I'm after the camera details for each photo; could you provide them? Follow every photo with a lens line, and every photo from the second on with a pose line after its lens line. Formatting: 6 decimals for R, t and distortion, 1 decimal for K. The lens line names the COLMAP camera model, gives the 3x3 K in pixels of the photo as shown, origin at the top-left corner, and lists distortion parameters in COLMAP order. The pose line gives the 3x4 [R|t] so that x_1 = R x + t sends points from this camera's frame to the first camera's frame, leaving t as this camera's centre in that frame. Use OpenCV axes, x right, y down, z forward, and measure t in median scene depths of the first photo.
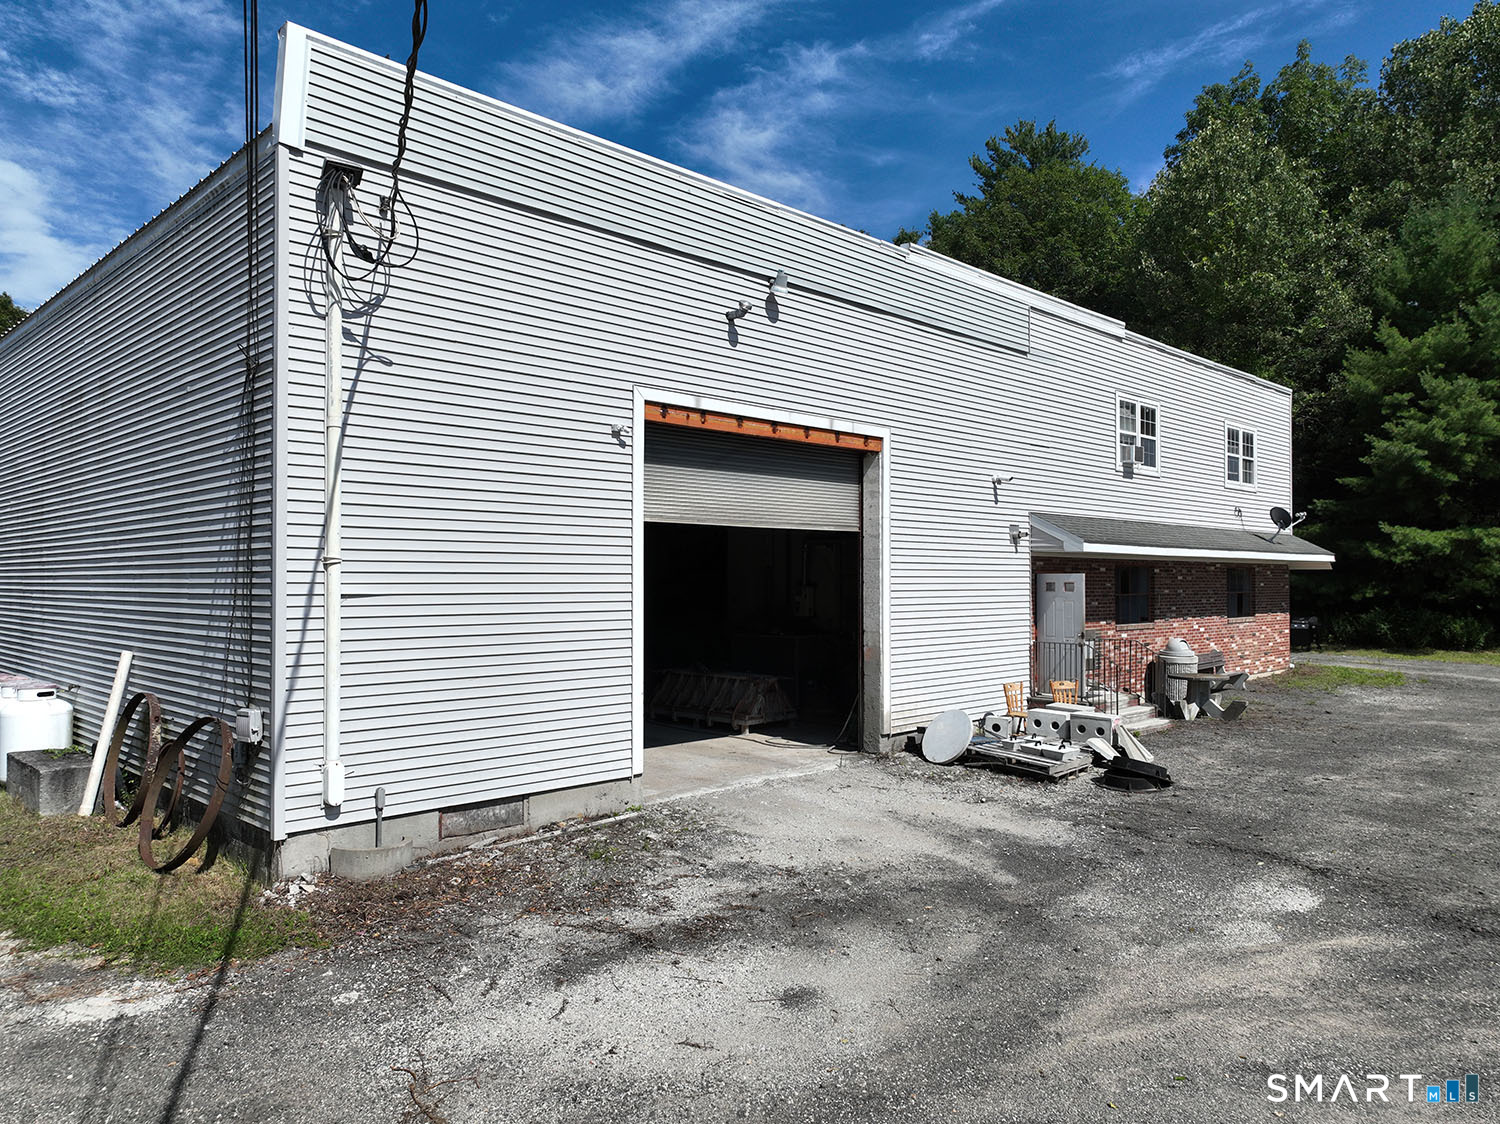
lens RADIAL K [[1060.2, 0, 750.4], [0, 1060.2, 565.9], [0, 0, 1]] dist [0.000996, 0.012351]
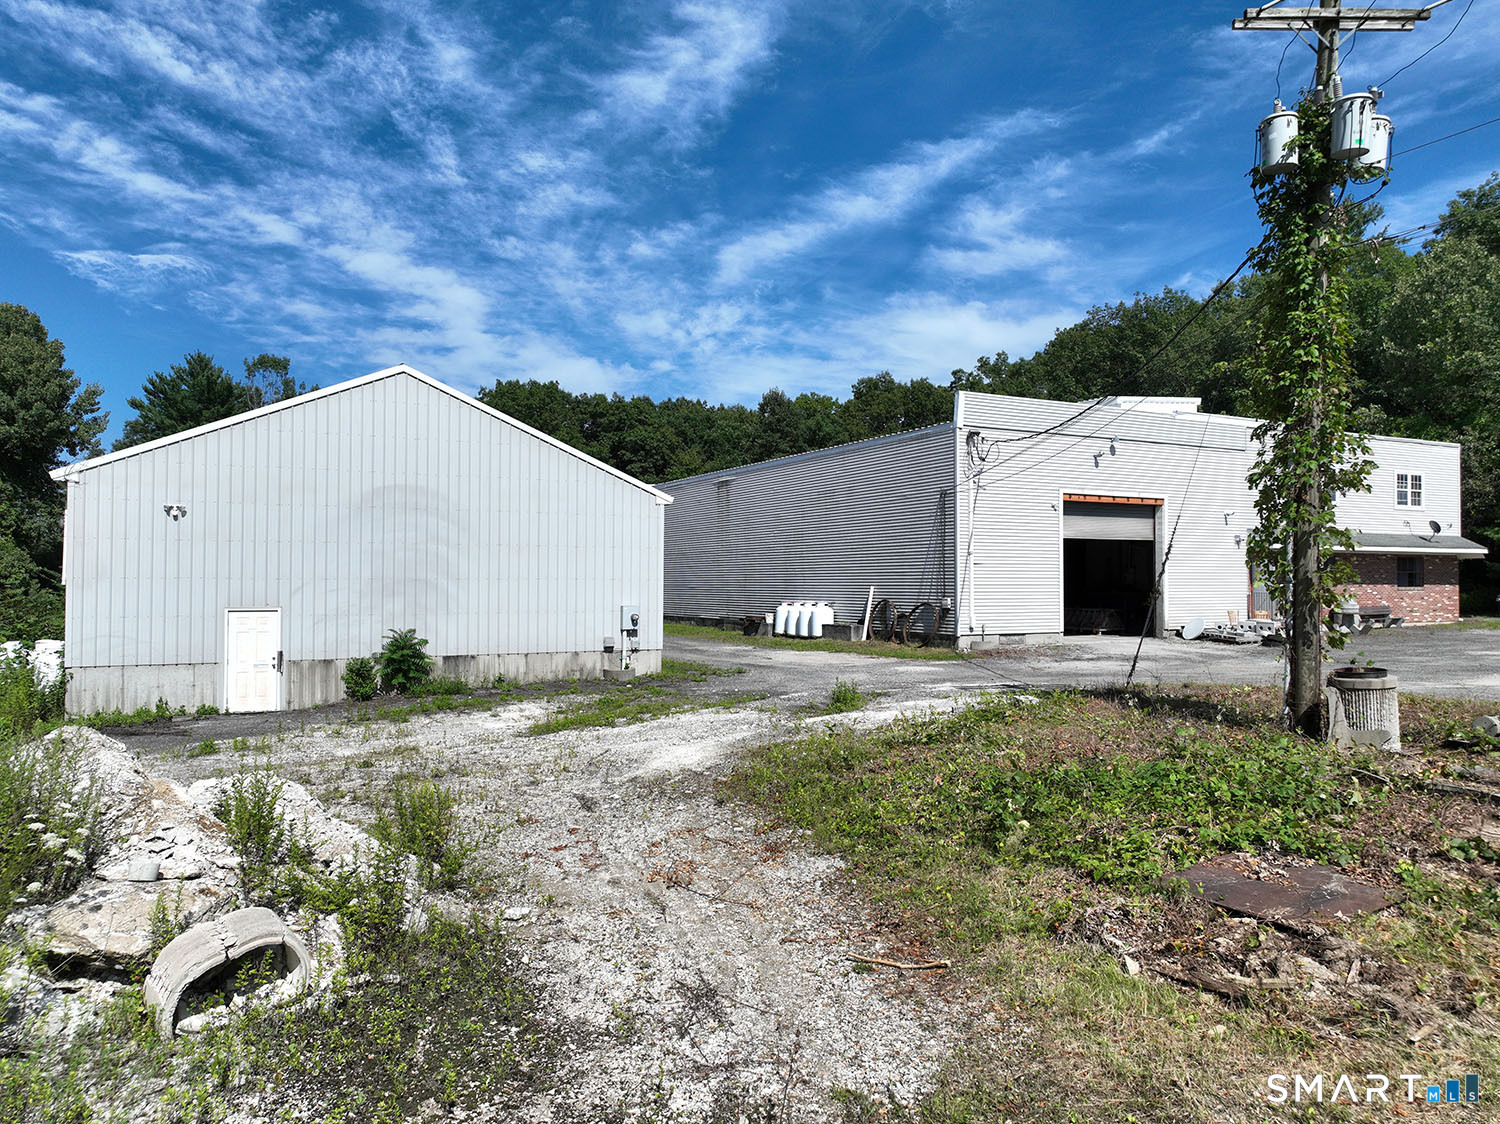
lens RADIAL K [[1060.2, 0, 747.0], [0, 1060.2, 563.6], [0, 0, 1]] dist [0.000996, 0.012351]
pose [[0.954161, -0.005930, -0.299236, -0.050547], [0.004401, 0.999974, -0.005784, 0.028634], [0.299262, 0.004202, 0.954162, -1.498705]]
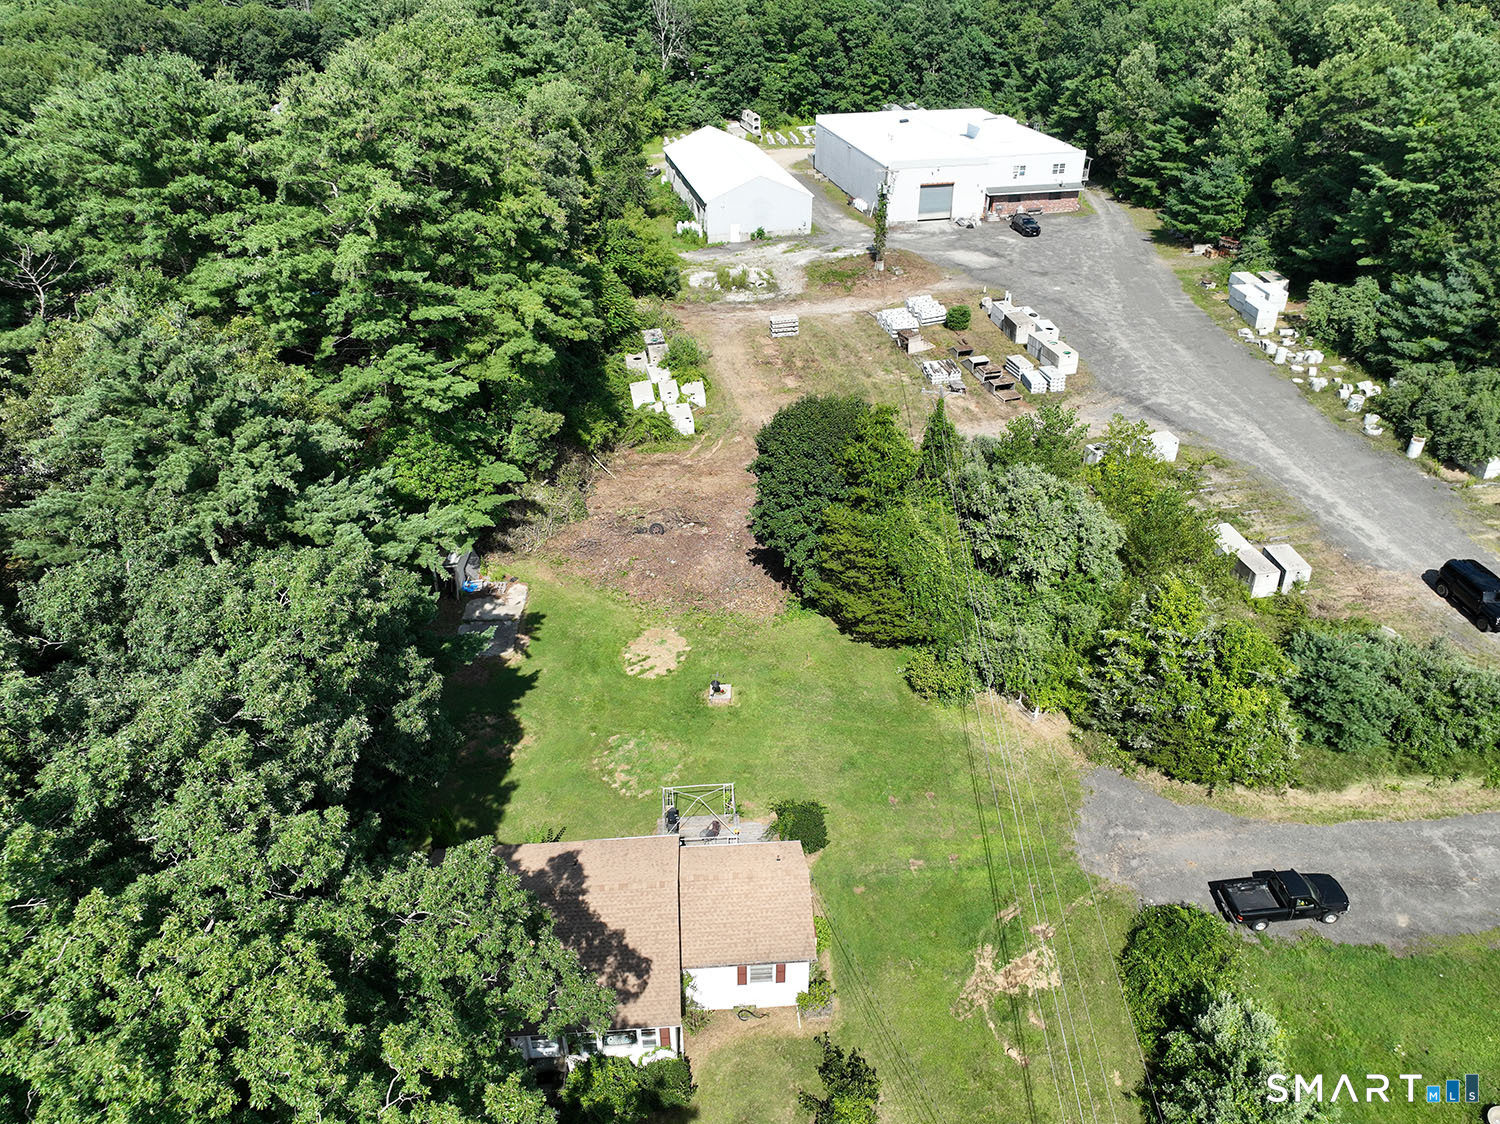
lens RADIAL K [[1060.2, 0, 743.4], [0, 1060.2, 561.3], [0, 0, 1]] dist [0.000996, 0.012351]
pose [[0.844047, 0.281304, -0.456567, 3.477914], [0.012121, 0.841150, 0.540666, -2.210280], [0.536132, -0.461881, 0.706561, -7.411612]]
